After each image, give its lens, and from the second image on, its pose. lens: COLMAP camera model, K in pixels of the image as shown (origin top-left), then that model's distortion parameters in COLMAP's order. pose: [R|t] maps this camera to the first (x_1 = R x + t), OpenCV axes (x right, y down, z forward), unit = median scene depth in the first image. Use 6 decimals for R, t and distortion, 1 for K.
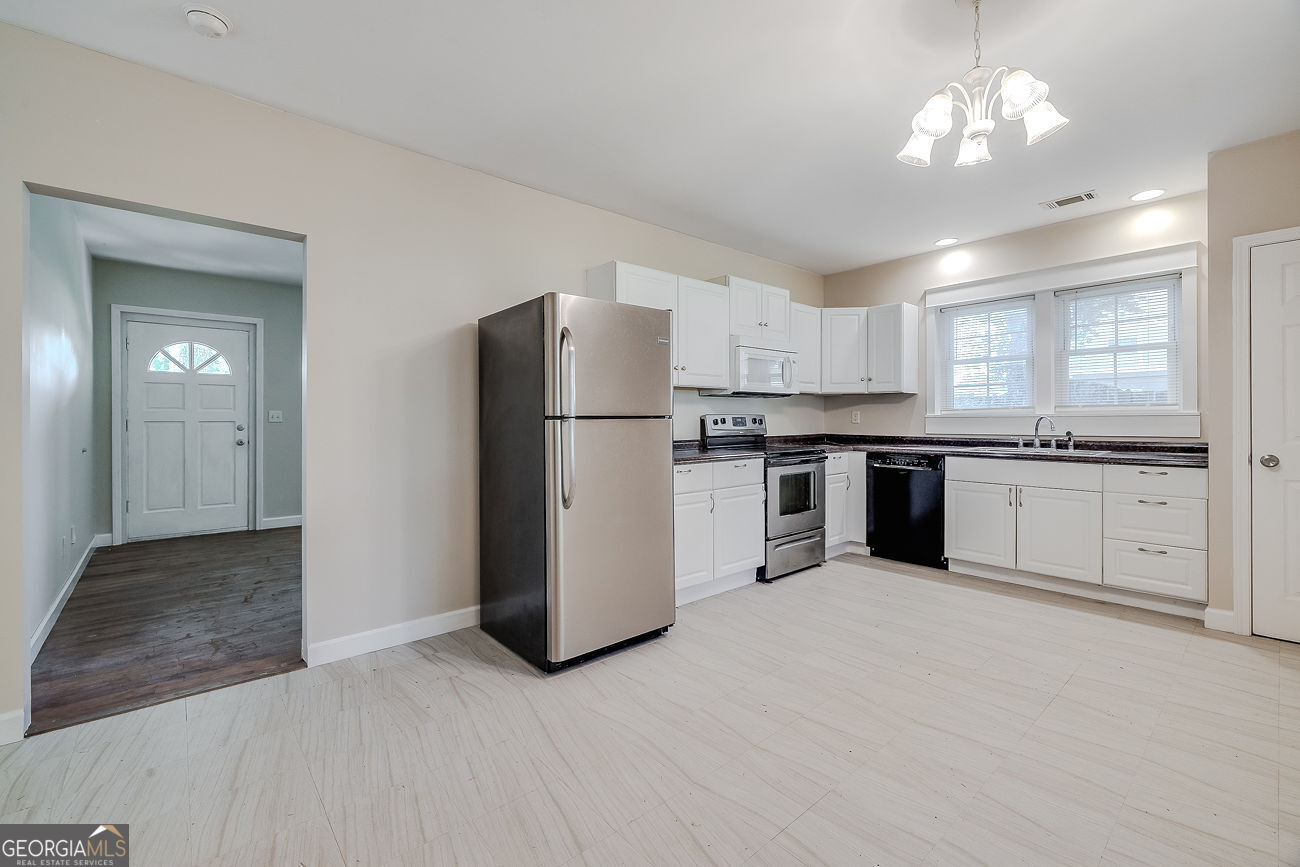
lens RADIAL K [[550.9, 0, 638.2], [0, 550.9, 421.8], [0, 0, 1]] dist [0.002709, -0.000365]
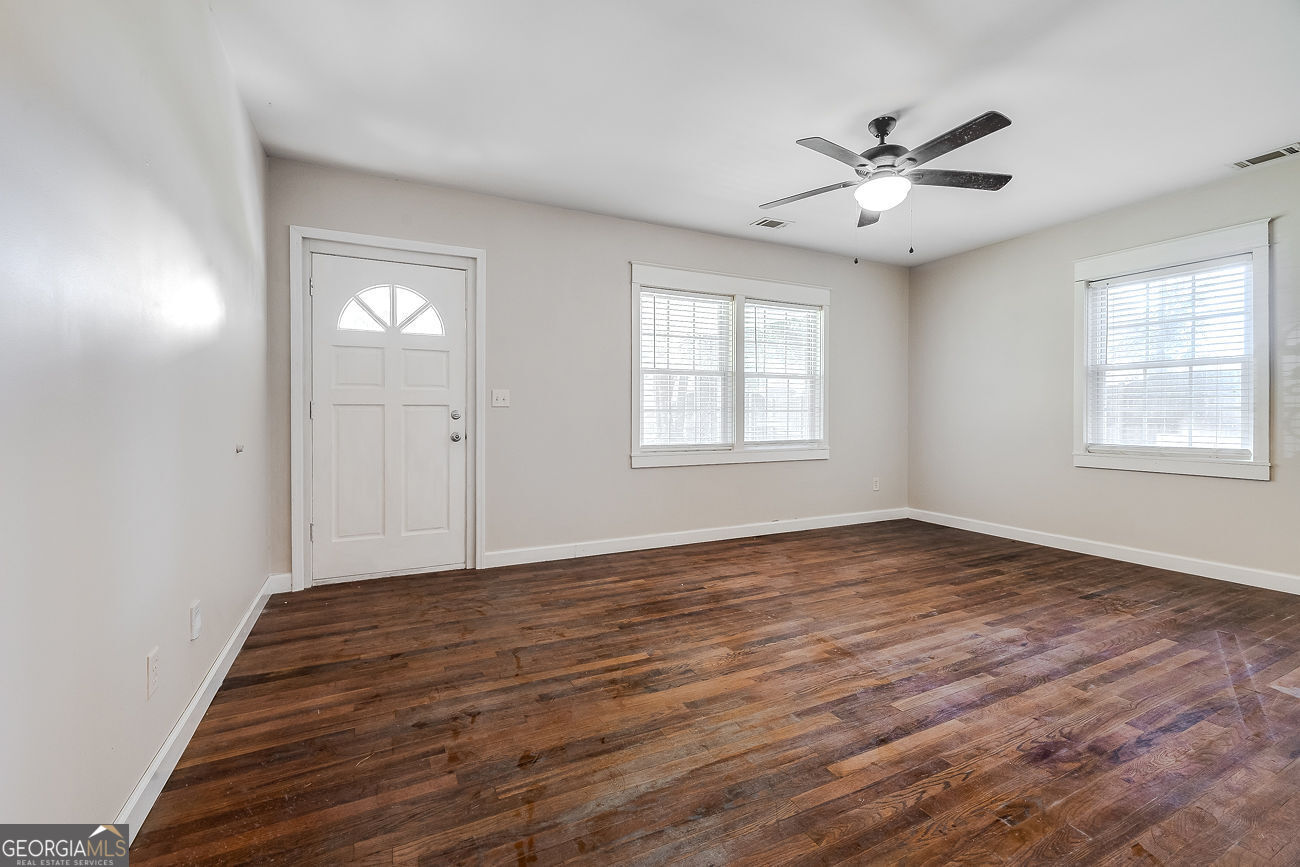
lens RADIAL K [[550.9, 0, 639.1], [0, 550.9, 421.3], [0, 0, 1]] dist [0.002709, -0.000365]
pose [[0.967153, 0.005268, -0.254140, -0.364400], [-0.003551, 0.999968, 0.007216, 0.013640], [0.254170, -0.006077, 0.967141, 0.445153]]
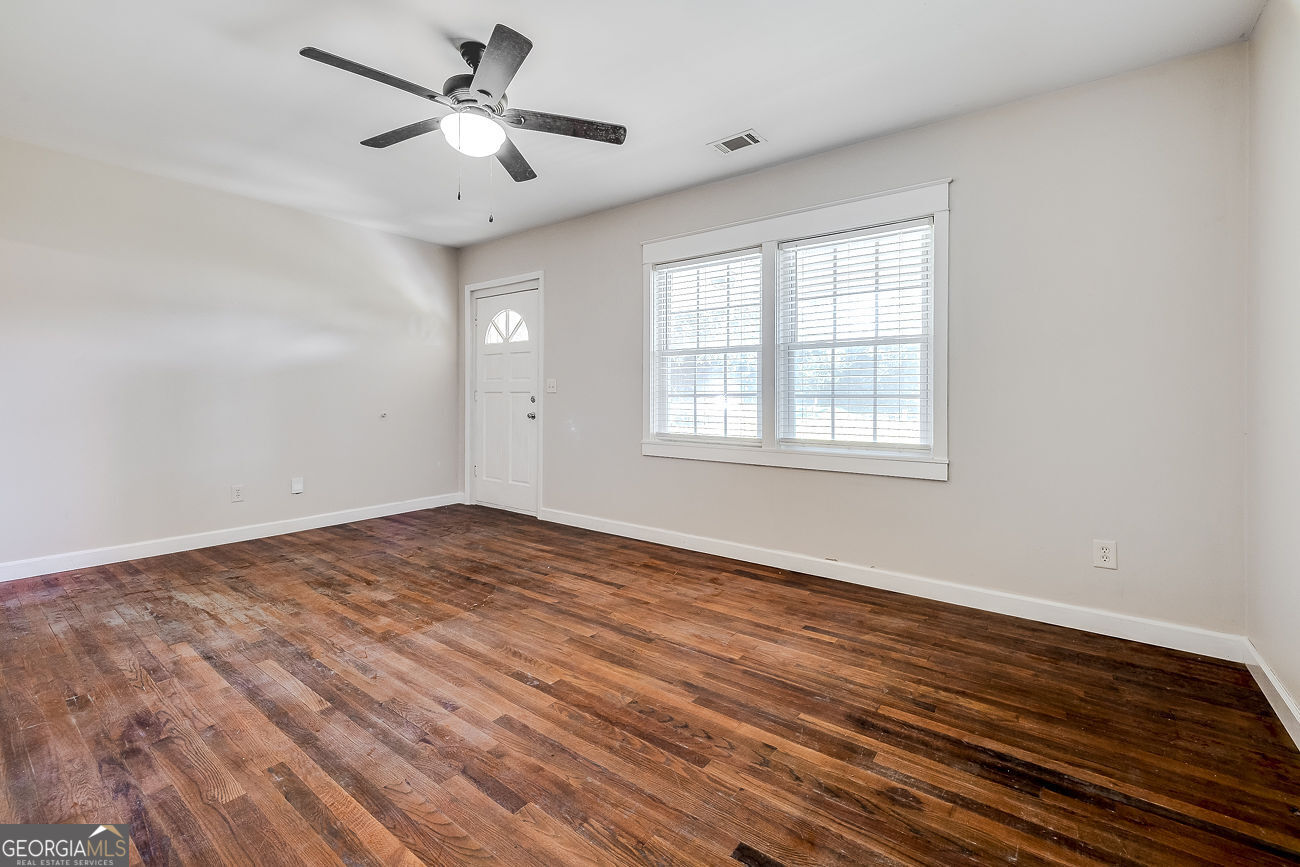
lens RADIAL K [[550.9, 0, 639.3], [0, 550.9, 403.2], [0, 0, 1]] dist [0.002709, -0.000365]
pose [[0.201069, 0.011006, -0.979515, 0.194404], [-0.014143, 0.999865, 0.008331, 0.008056], [0.979475, 0.012178, 0.201198, 1.067242]]
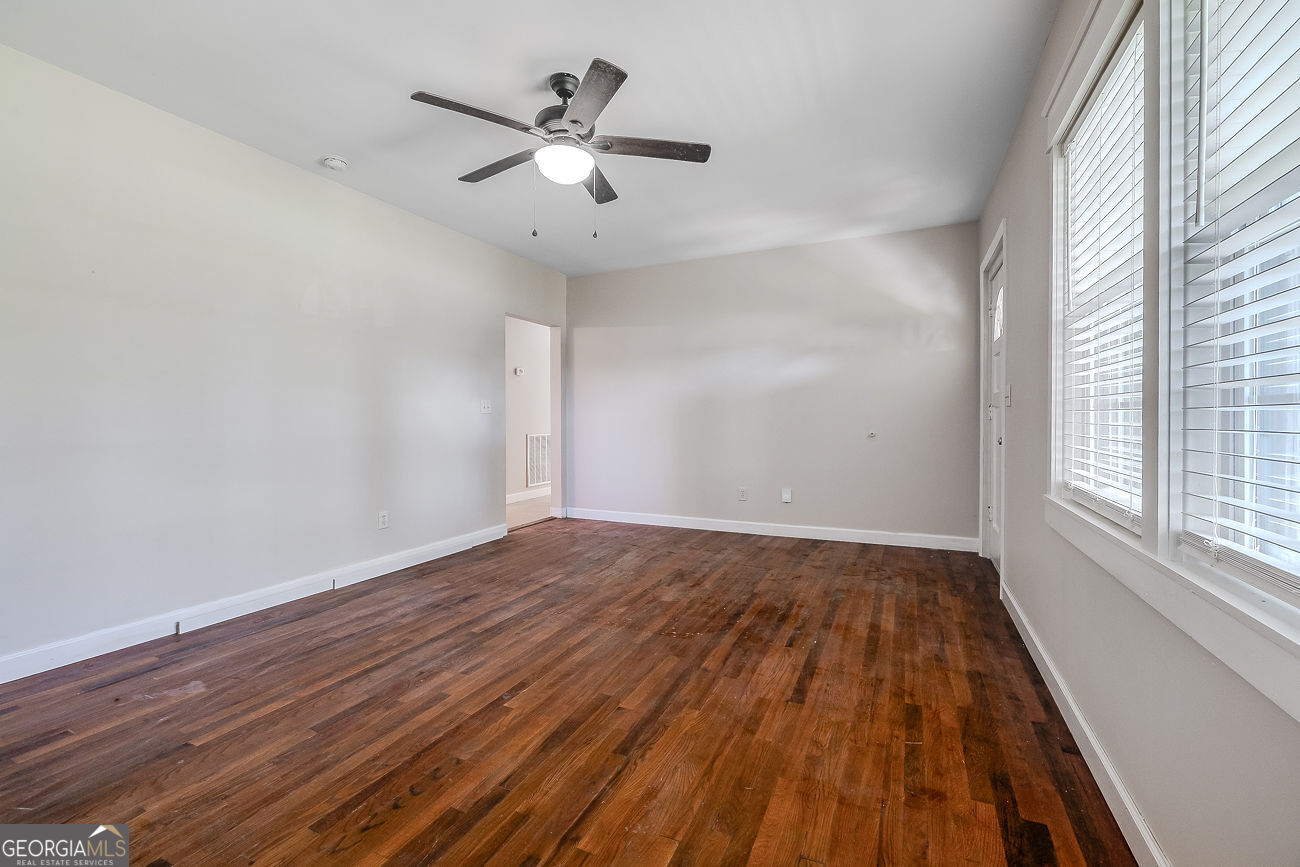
lens RADIAL K [[550.9, 0, 649.4], [0, 550.9, 420.0], [0, 0, 1]] dist [0.002709, -0.000365]
pose [[-0.911029, 0.005883, -0.412300, -0.141723], [0.000592, 0.999916, 0.012959, 0.007794], [0.412341, 0.011562, -0.910956, 1.485349]]
